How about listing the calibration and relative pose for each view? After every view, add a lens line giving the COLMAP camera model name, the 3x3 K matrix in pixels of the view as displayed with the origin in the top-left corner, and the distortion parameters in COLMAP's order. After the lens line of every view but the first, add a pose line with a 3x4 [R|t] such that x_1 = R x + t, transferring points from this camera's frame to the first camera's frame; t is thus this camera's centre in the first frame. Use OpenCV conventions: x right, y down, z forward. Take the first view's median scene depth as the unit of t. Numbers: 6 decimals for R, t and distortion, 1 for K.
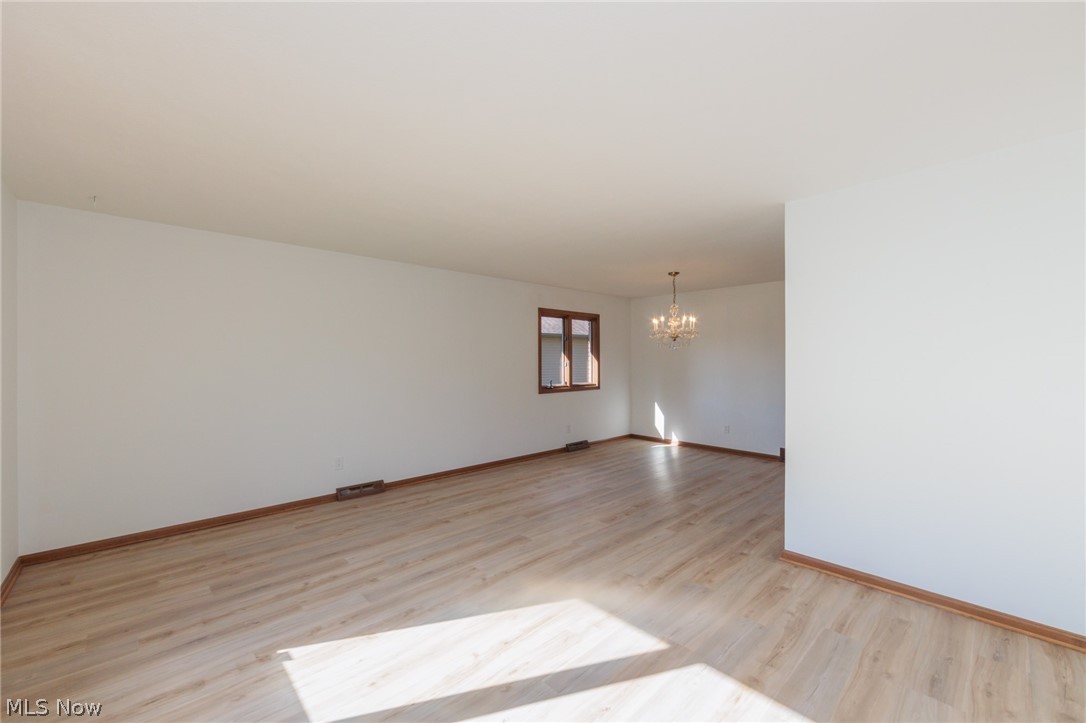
lens RADIAL K [[434.6, 0, 548.9], [0, 434.6, 366.9], [0, 0, 1]] dist [-0.000482, -0.000548]
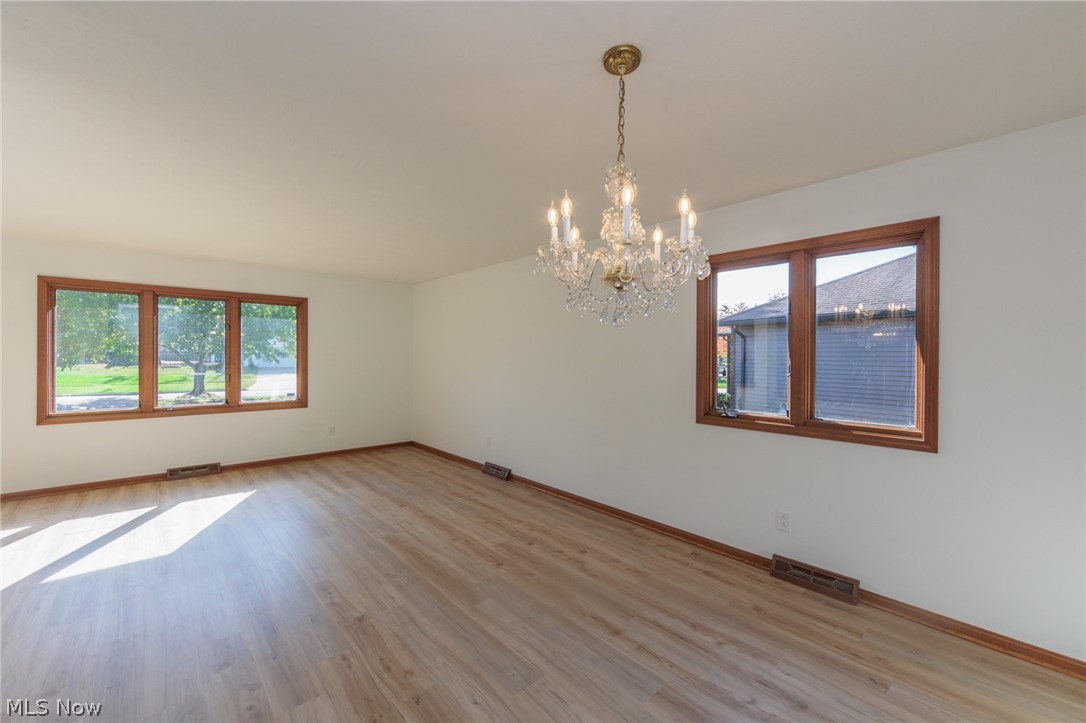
lens RADIAL K [[434.6, 0, 548.9], [0, 434.6, 366.9], [0, 0, 1]] dist [-0.000482, -0.000548]
pose [[-0.018486, 0.025735, -0.999498, 0.670451], [-0.023781, 0.999375, 0.026171, -0.019292], [0.999546, 0.024252, -0.017863, 1.119821]]
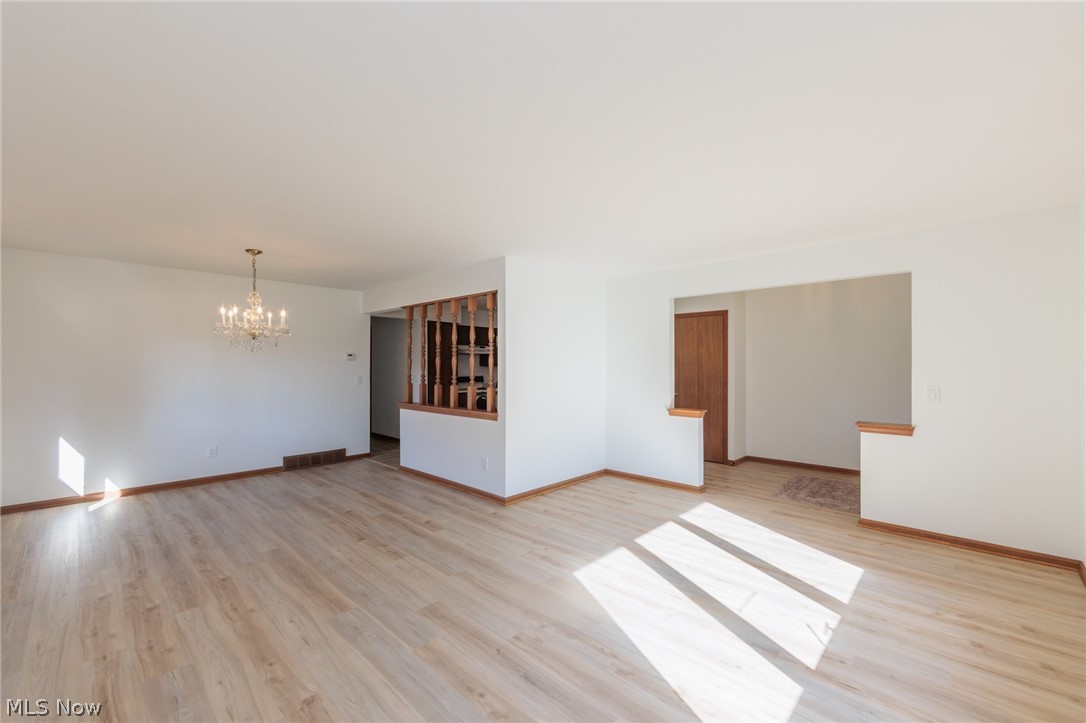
lens RADIAL K [[441.0, 0, 538.5], [0, 441.0, 363.8], [0, 0, 1]] dist [0.000158, -0.000324]
pose [[-0.048401, 0.005346, 0.998814, -0.600468], [0.013983, 0.999891, -0.004674, -0.008059], [-0.998730, 0.013740, -0.048471, 0.626168]]
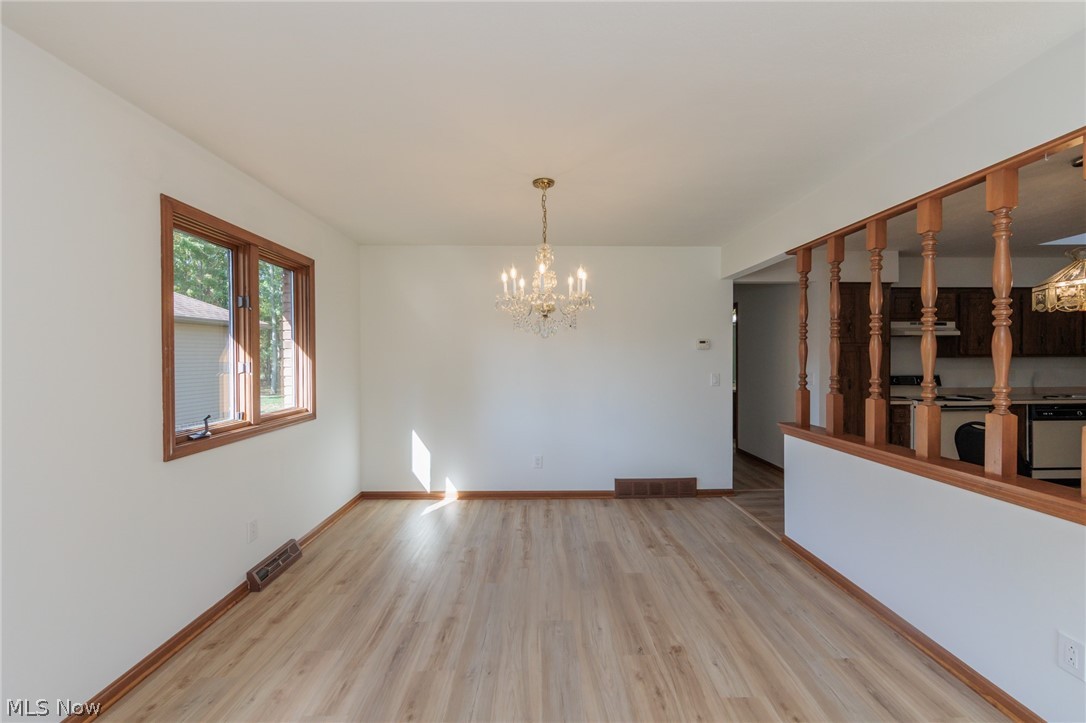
lens RADIAL K [[432.3, 0, 546.9], [0, 432.3, 360.9], [0, 0, 1]] dist [-0.000066, -0.000117]
pose [[0.675914, -0.006652, 0.736951, -0.091364], [0.012172, 0.999924, -0.002138, -0.011882], [-0.736880, 0.010415, 0.675943, 0.771914]]
